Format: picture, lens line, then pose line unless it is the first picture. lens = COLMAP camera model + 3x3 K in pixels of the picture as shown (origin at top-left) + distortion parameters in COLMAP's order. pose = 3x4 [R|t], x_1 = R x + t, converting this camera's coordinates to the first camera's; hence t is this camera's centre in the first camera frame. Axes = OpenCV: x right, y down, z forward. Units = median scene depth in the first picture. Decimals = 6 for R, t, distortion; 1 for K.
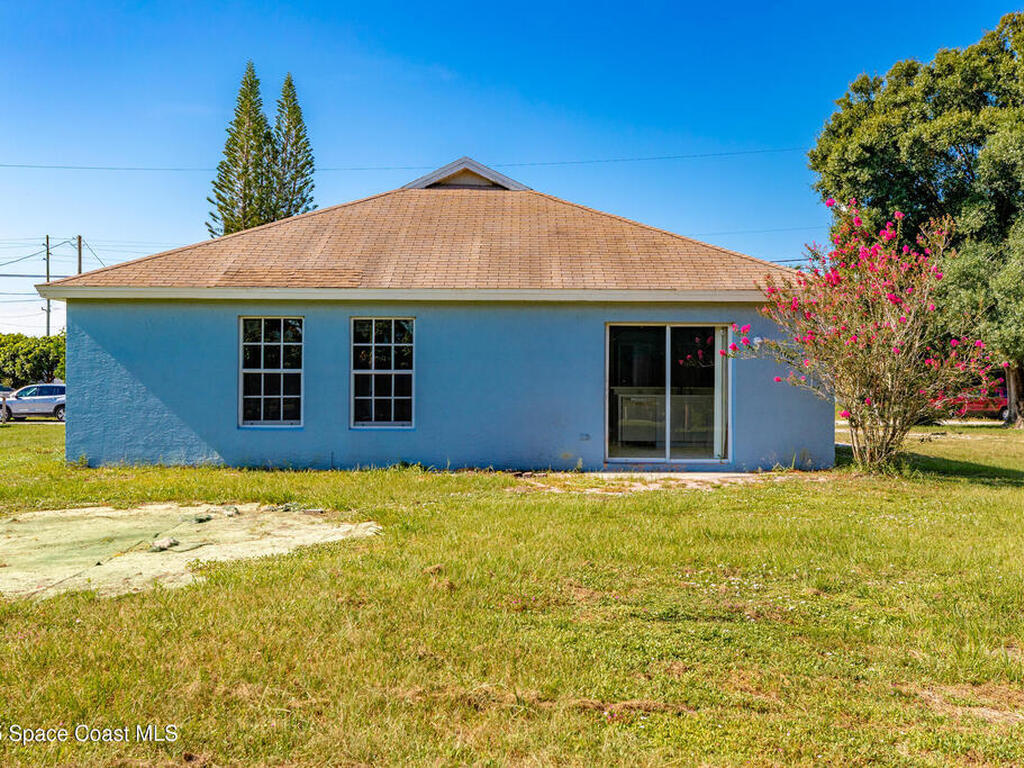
lens RADIAL K [[1023.2, 0, 512.0], [0, 1023.2, 384.0], [0, 0, 1]] dist [-0.008142, -0.006129]
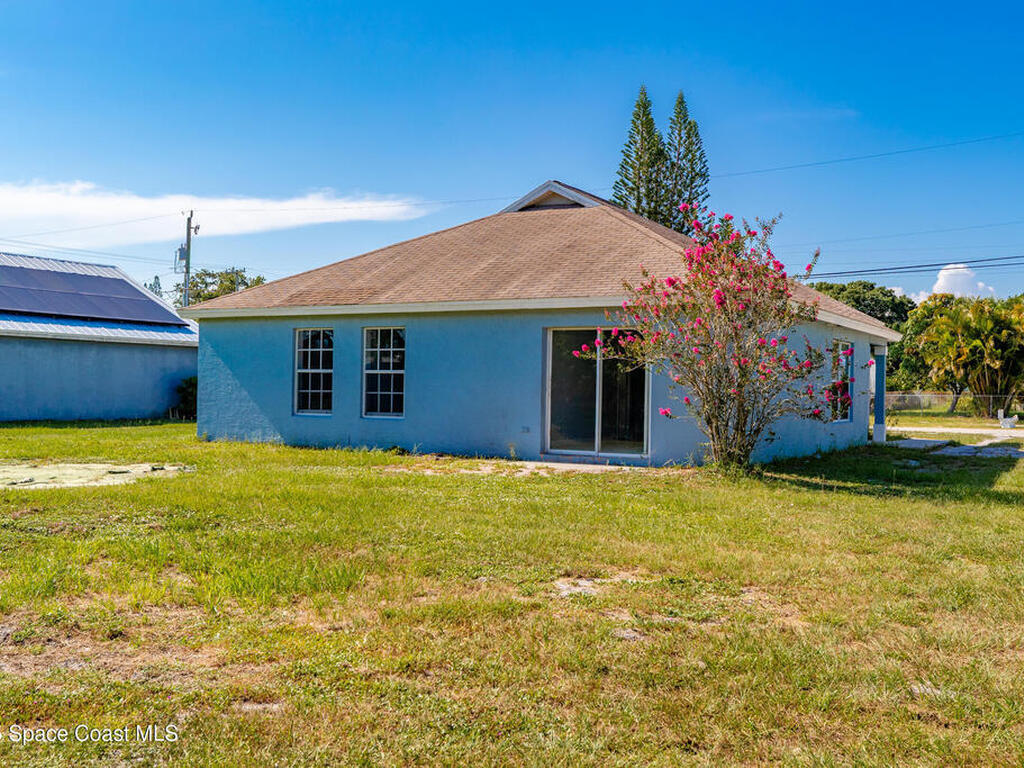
lens RADIAL K [[1023.2, 0, 512.0], [0, 1023.2, 384.0], [0, 0, 1]] dist [-0.008142, -0.006129]
pose [[0.861047, 0.006125, -0.508489, 0.627641], [-0.008019, 0.999967, -0.001533, 0.003399], [0.508462, 0.005397, 0.861067, 0.021596]]
